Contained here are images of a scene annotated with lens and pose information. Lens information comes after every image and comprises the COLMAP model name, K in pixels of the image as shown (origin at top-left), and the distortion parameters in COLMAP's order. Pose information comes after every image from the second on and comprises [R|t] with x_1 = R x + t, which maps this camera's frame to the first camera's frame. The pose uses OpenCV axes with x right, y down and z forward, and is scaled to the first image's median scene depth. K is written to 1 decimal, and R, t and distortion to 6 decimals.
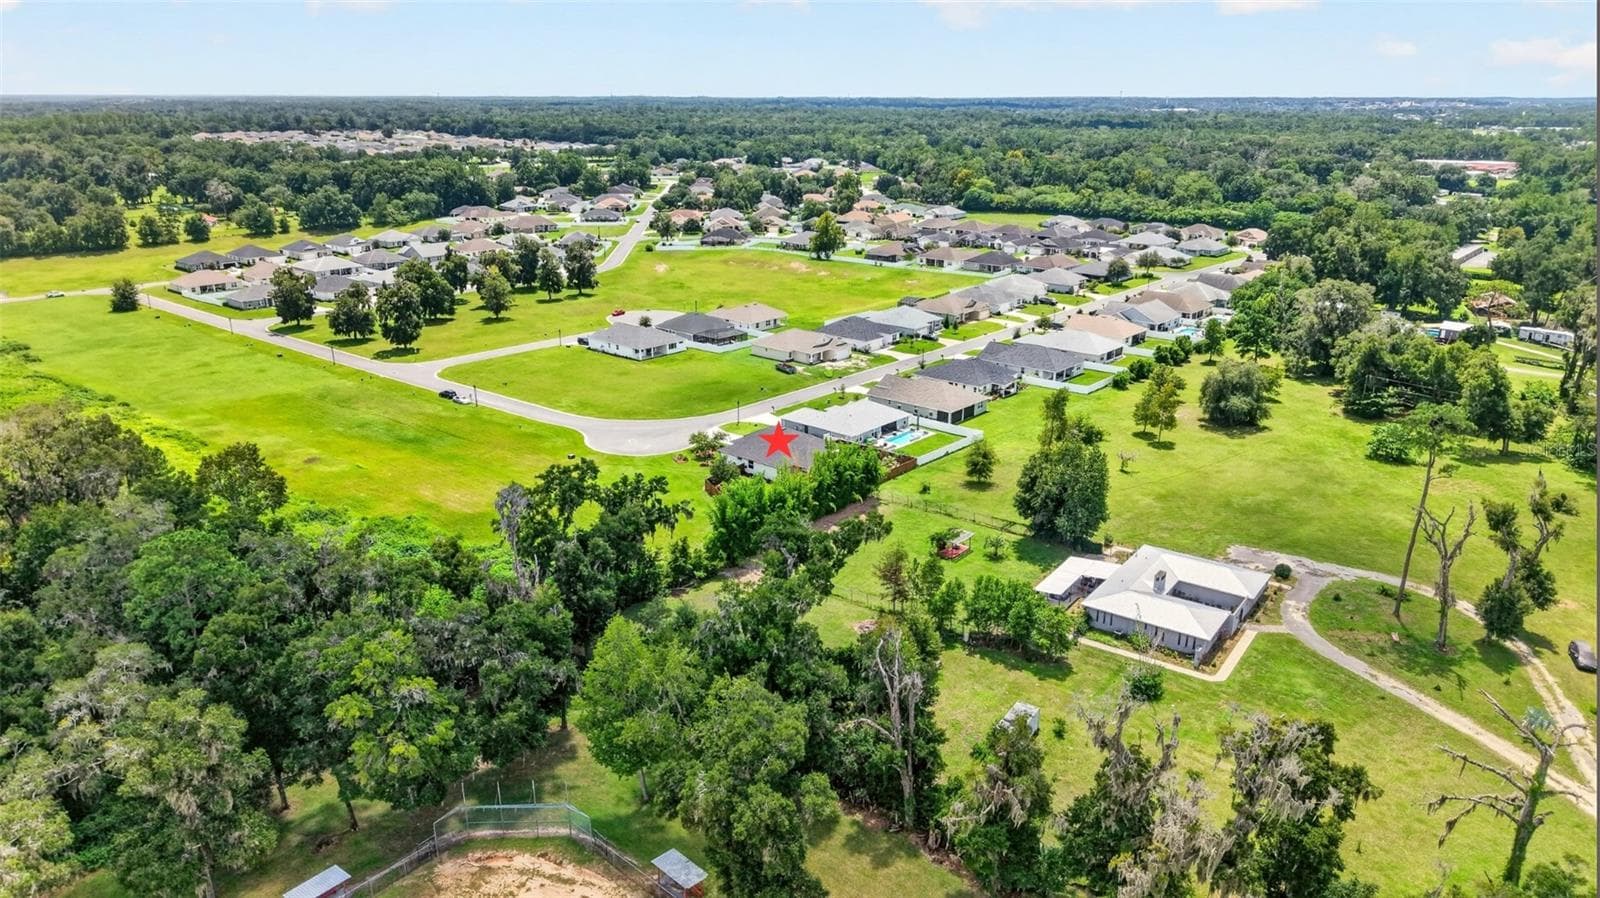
lens RADIAL K [[1081.7, 0, 794.5], [0, 1081.7, 448.3], [0, 0, 1]] dist [0.040655, -0.058750]
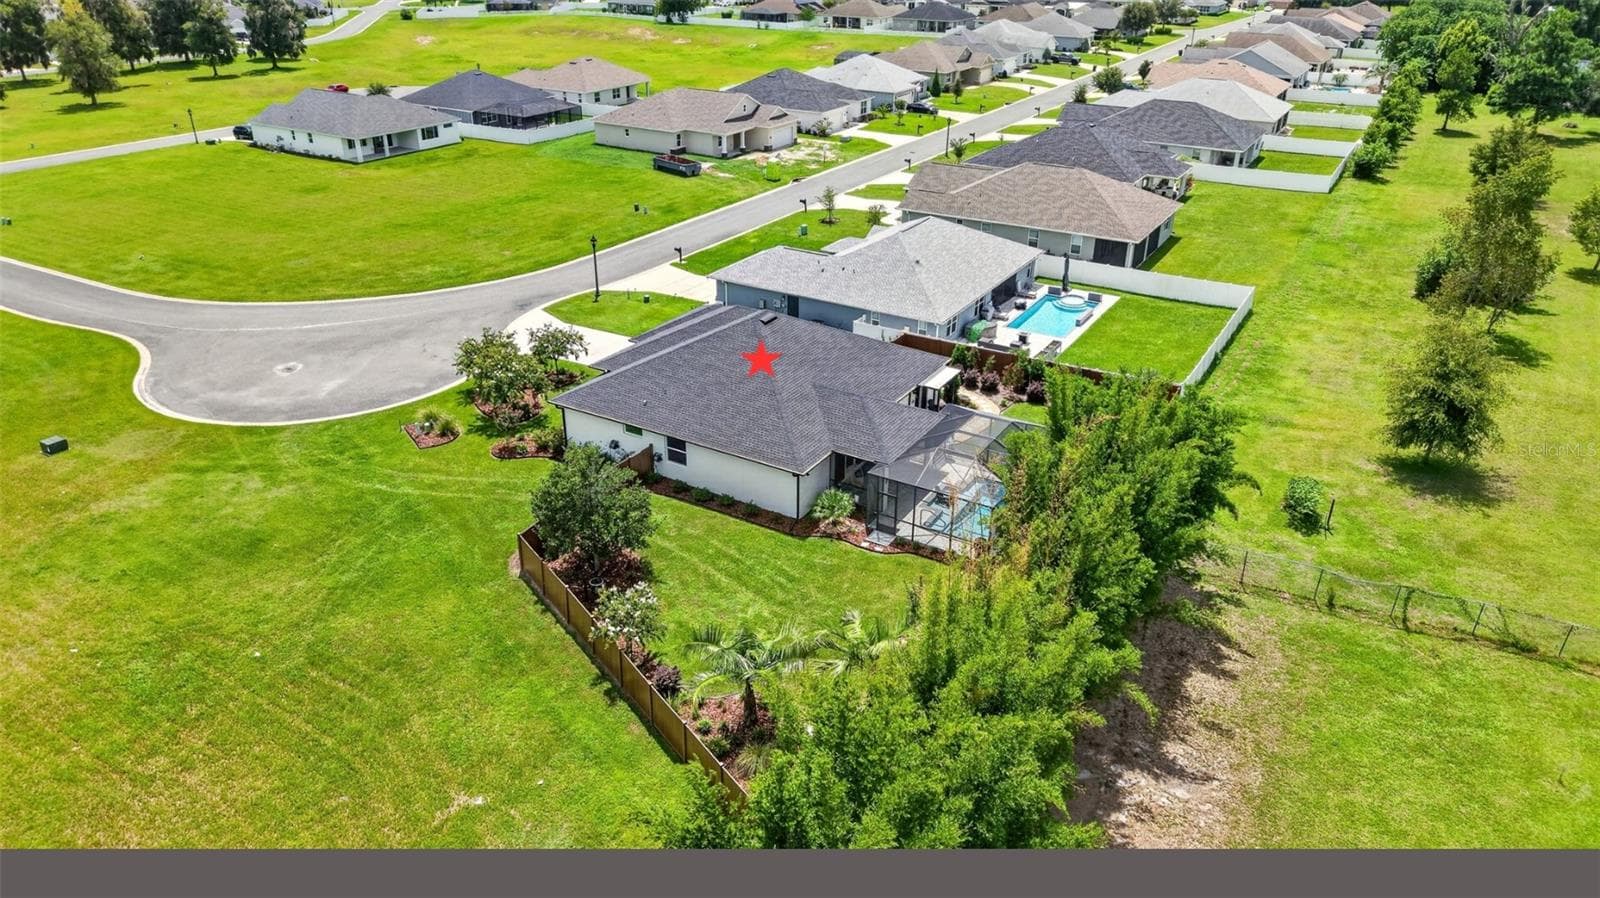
lens RADIAL K [[1049.4, 0, 793.0], [0, 1049.4, 487.1], [0, 0, 1]] dist [0.040228, -0.061770]
pose [[0.985605, -0.078289, 0.149845, -0.035260], [0.049889, 0.981533, 0.184674, -0.017381], [-0.161535, -0.174540, 0.971309, 0.488493]]
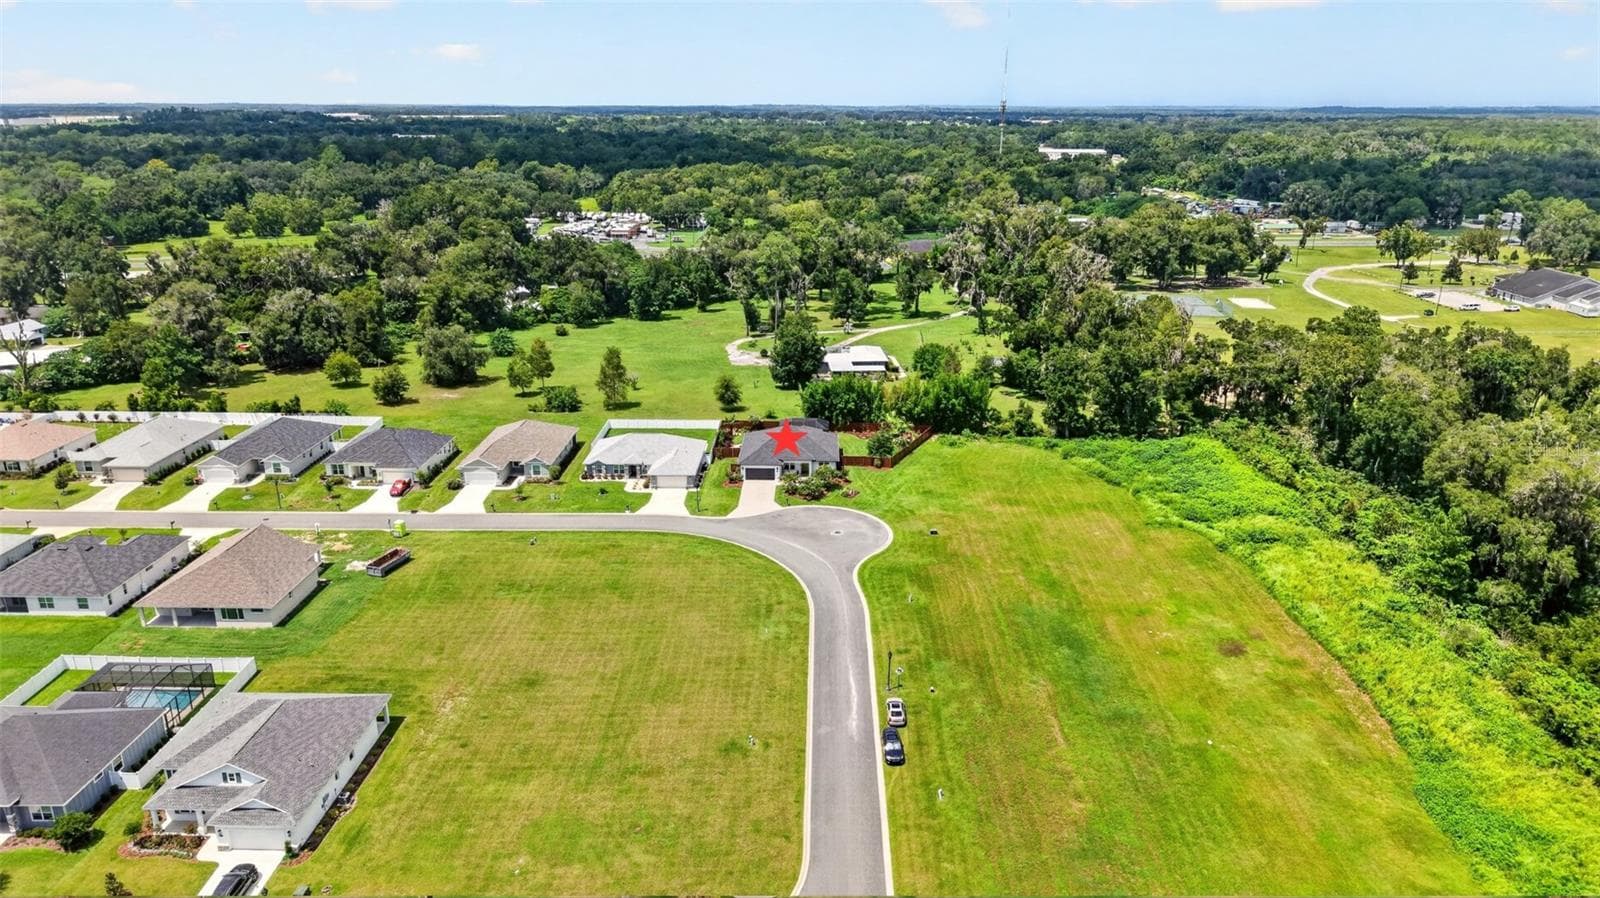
lens RADIAL K [[1081.7, 0, 794.5], [0, 1081.7, 448.3], [0, 0, 1]] dist [0.040655, -0.058750]
pose [[-0.639590, -0.239167, 0.730564, -0.507403], [0.234990, 0.844045, 0.482045, -0.326102], [-0.731918, 0.479987, -0.483641, 1.022995]]
